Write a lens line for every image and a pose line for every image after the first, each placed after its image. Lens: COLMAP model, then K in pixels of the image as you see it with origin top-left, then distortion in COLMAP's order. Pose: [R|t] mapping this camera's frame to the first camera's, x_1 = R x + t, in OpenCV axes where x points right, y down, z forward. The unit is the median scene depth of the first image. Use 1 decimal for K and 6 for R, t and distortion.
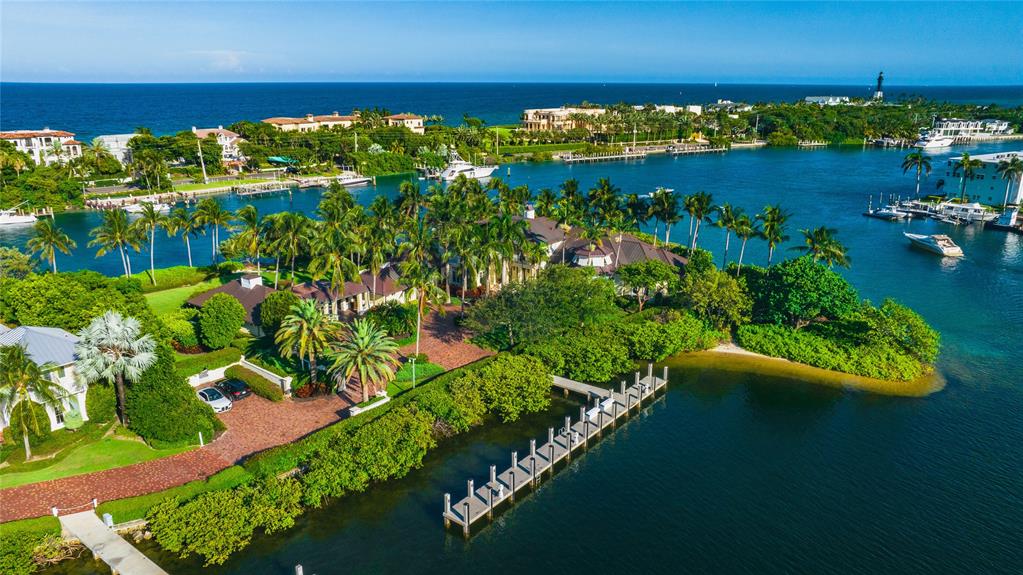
lens RADIAL K [[735.8, 0, 511.5], [0, 735.8, 287.5], [0, 0, 1]] dist [-0.009088, 0.001185]
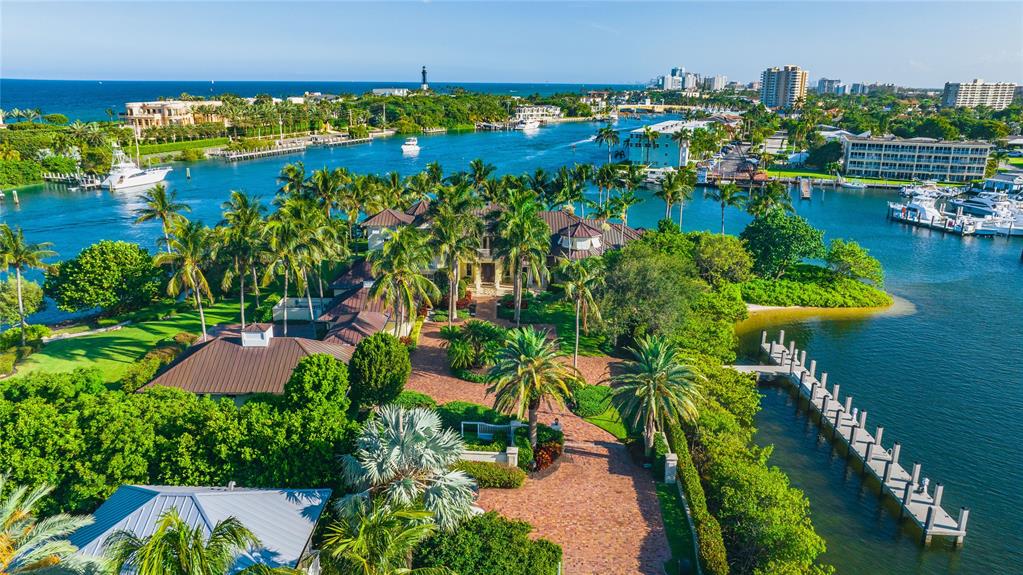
lens RADIAL K [[738.6, 0, 511.5], [0, 738.6, 287.5], [0, 0, 1]] dist [-0.026360, 0.001064]
pose [[0.807715, -0.156308, 0.568475, -0.157350], [0.154519, 0.986634, 0.051738, -0.013711], [-0.568964, 0.046051, 0.821072, 0.097208]]
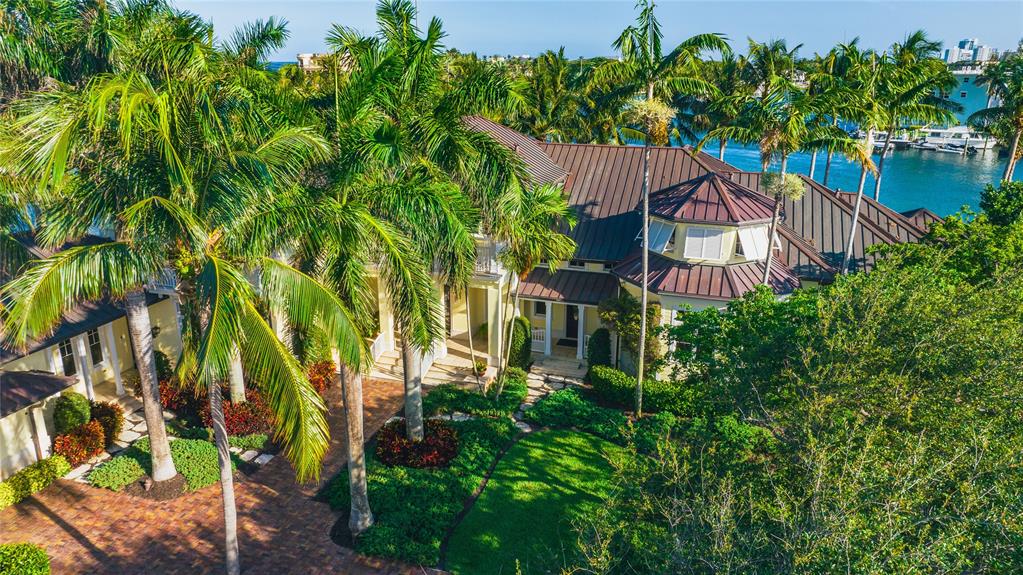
lens RADIAL K [[735.8, 0, 511.5], [0, 735.8, 287.5], [0, 0, 1]] dist [-0.009088, 0.001185]
pose [[0.951758, -0.090420, 0.293225, -0.014770], [0.082784, 0.995828, 0.038378, -0.011466], [-0.295472, -0.012252, 0.955273, 0.242959]]
